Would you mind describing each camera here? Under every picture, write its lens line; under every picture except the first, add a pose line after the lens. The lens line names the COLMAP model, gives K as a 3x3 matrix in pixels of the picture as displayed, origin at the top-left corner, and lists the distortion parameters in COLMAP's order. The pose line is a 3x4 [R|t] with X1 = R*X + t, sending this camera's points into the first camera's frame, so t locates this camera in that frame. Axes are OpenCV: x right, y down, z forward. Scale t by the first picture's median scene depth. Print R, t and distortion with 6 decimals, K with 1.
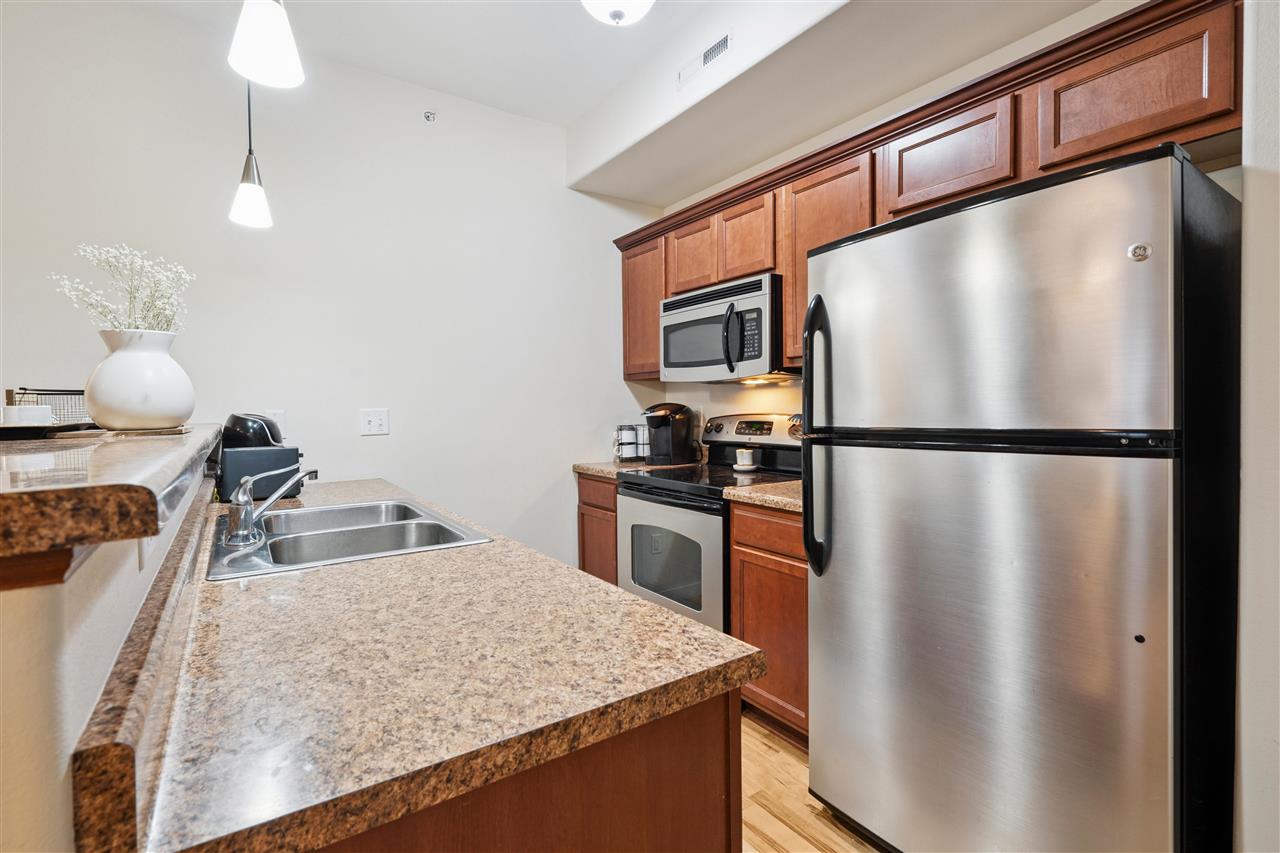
lens RADIAL K [[601.3, 0, 624.8], [0, 601.3, 423.3], [0, 0, 1]] dist [-0.010551, 0.002712]
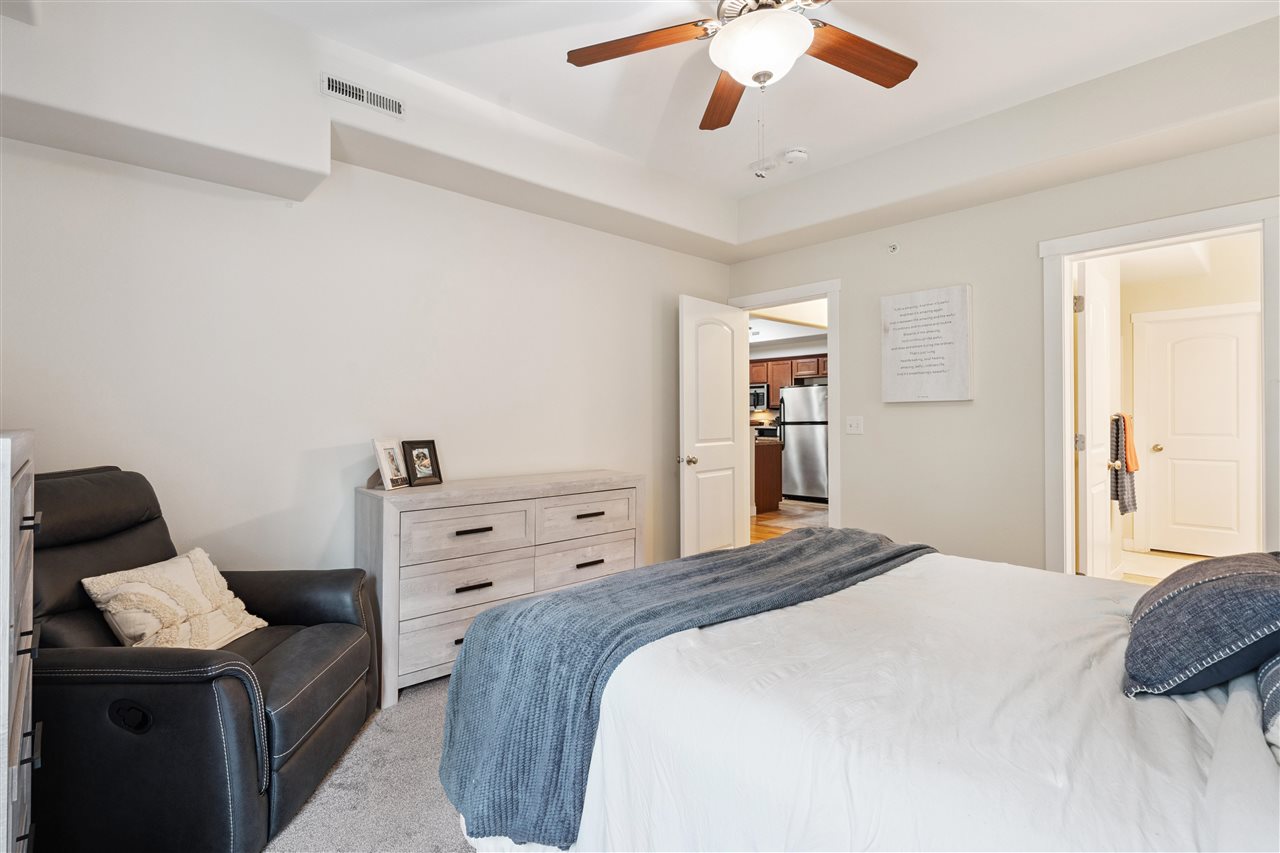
lens RADIAL K [[601.3, 0, 645.0], [0, 601.3, 416.7], [0, 0, 1]] dist [-0.010551, 0.002712]
pose [[0.984724, 0.008137, 0.173933, -1.198335], [-0.002684, 0.999498, -0.031567, 0.089100], [-0.174102, 0.030618, 0.984251, -2.672101]]
